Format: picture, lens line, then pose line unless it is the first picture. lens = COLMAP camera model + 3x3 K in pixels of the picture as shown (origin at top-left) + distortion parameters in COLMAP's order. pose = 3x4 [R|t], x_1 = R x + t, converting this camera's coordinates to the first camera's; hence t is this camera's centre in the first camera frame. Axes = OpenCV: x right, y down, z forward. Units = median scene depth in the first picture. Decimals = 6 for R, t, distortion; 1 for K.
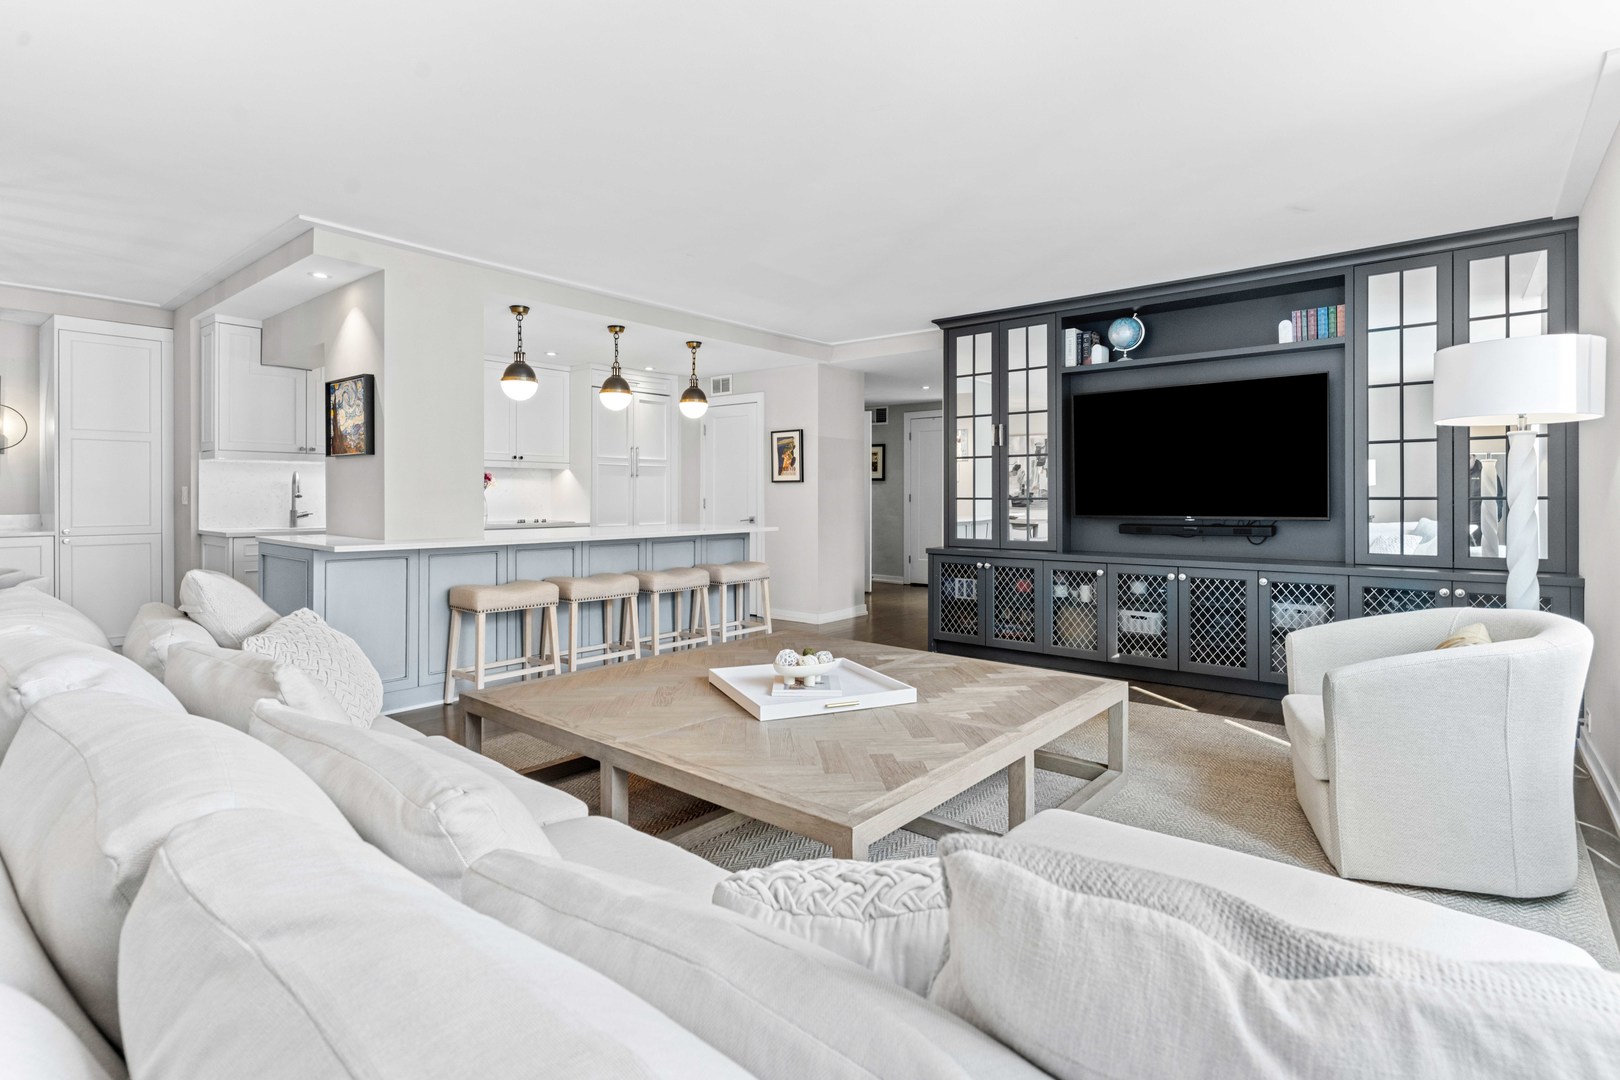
lens RADIAL K [[785.8, 0, 801.8], [0, 785.8, 493.0], [0, 0, 1]] dist [0.001355, -0.000292]
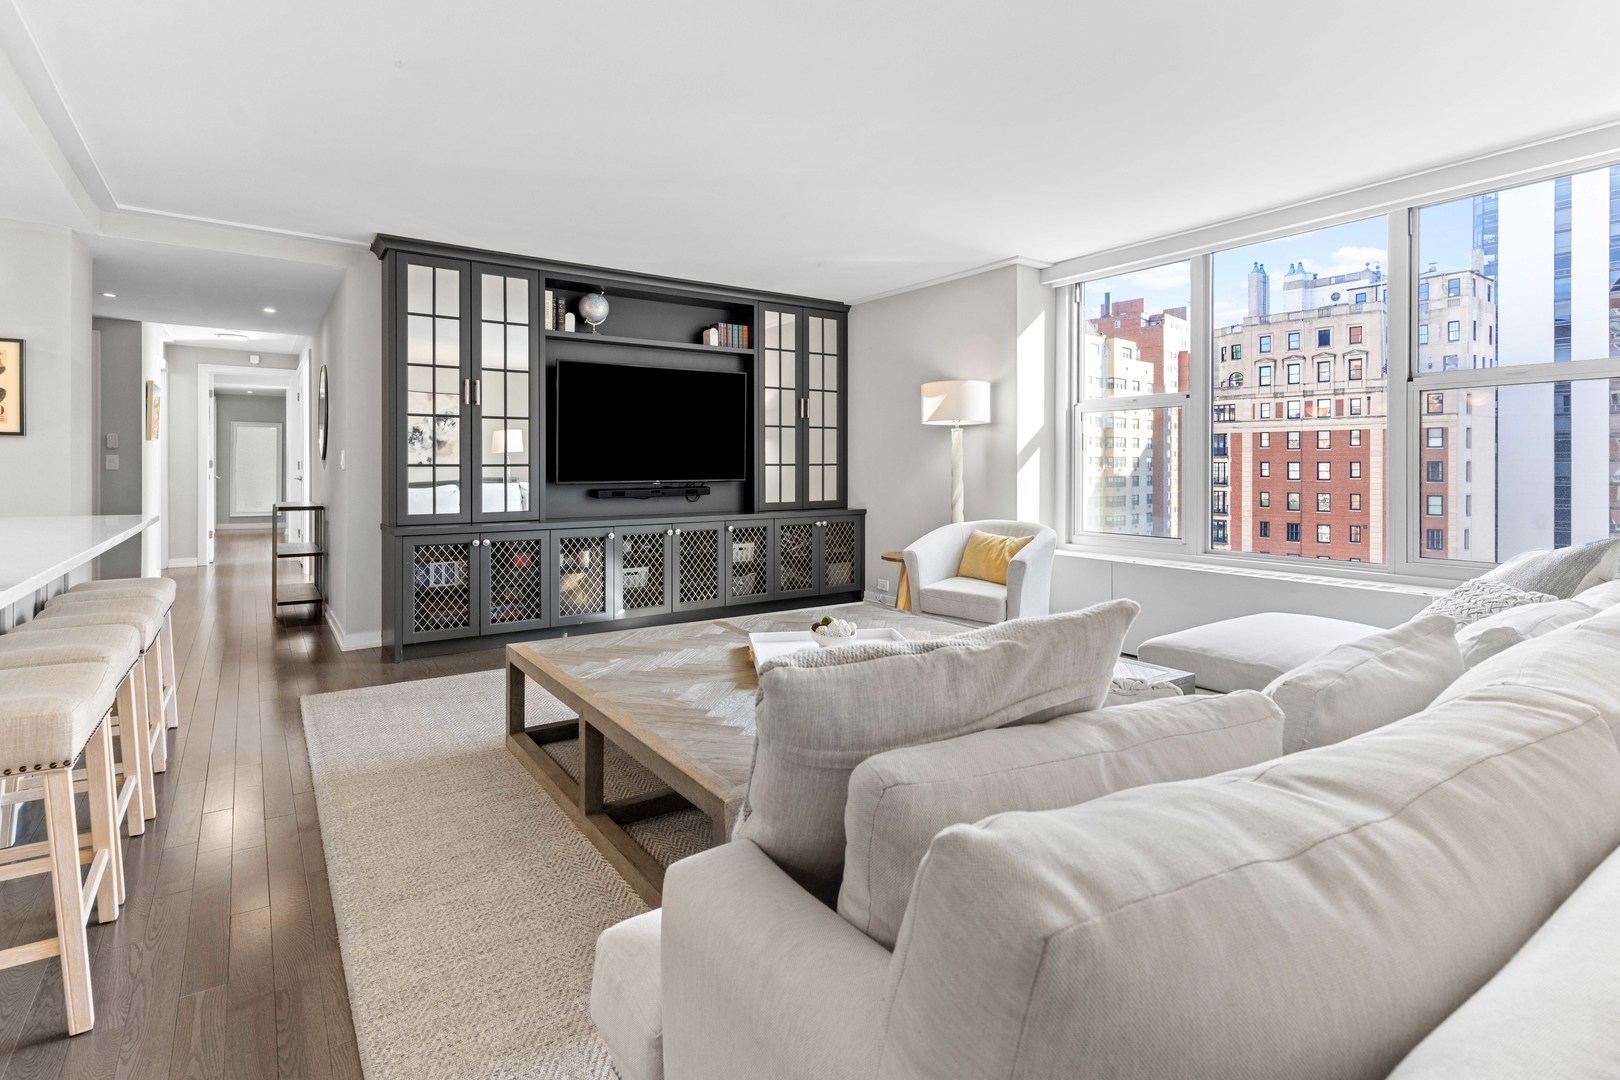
lens RADIAL K [[794.5, 0, 806.4], [0, 794.5, 464.1], [0, 0, 1]] dist [0.000616, 0.000218]
pose [[0.257586, 0.001486, 0.966254, -0.545349], [-0.006323, 0.999980, 0.000148, 0.003490], [-0.966235, -0.006148, 0.257591, 0.450430]]
